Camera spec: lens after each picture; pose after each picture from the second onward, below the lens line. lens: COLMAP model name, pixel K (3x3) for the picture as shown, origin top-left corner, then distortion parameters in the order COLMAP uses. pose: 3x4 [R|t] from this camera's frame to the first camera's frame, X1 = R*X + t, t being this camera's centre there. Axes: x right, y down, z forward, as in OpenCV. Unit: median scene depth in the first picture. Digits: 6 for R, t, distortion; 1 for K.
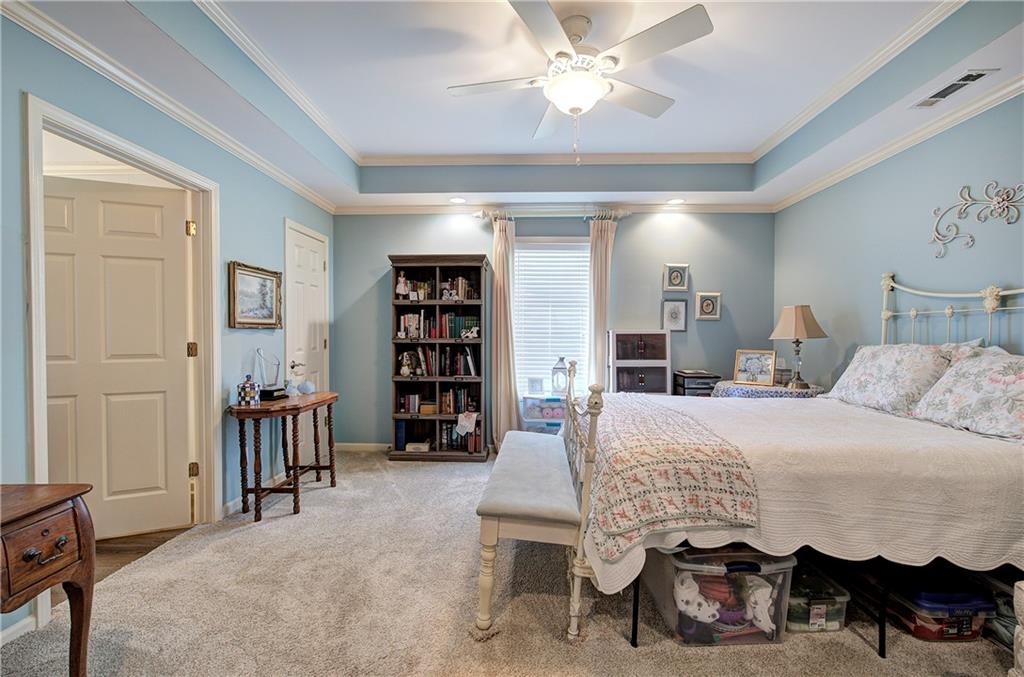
lens RADIAL K [[435.7, 0, 516.8], [0, 435.7, 342.5], [0, 0, 1]] dist [-0.001862, 0.000202]
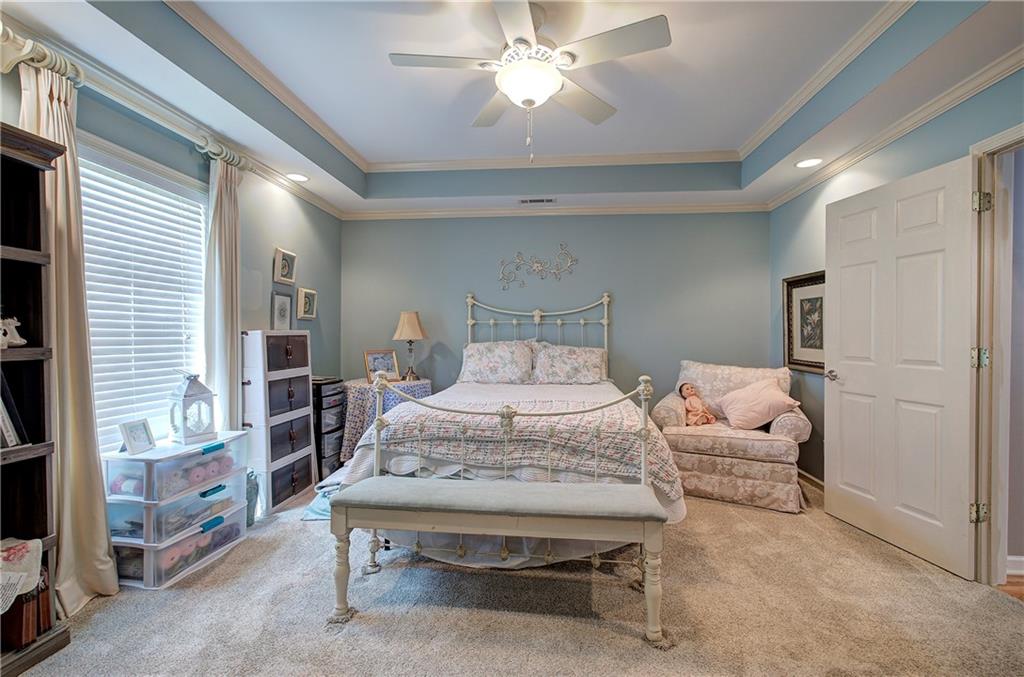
lens RADIAL K [[435.7, 0, 515.2], [0, 435.7, 334.9], [0, 0, 1]] dist [-0.001862, 0.000202]
pose [[0.067882, -0.002215, 0.997691, -0.461371], [0.019100, 0.999817, 0.000920, -0.013260], [-0.997510, 0.018994, 0.067912, 0.546588]]
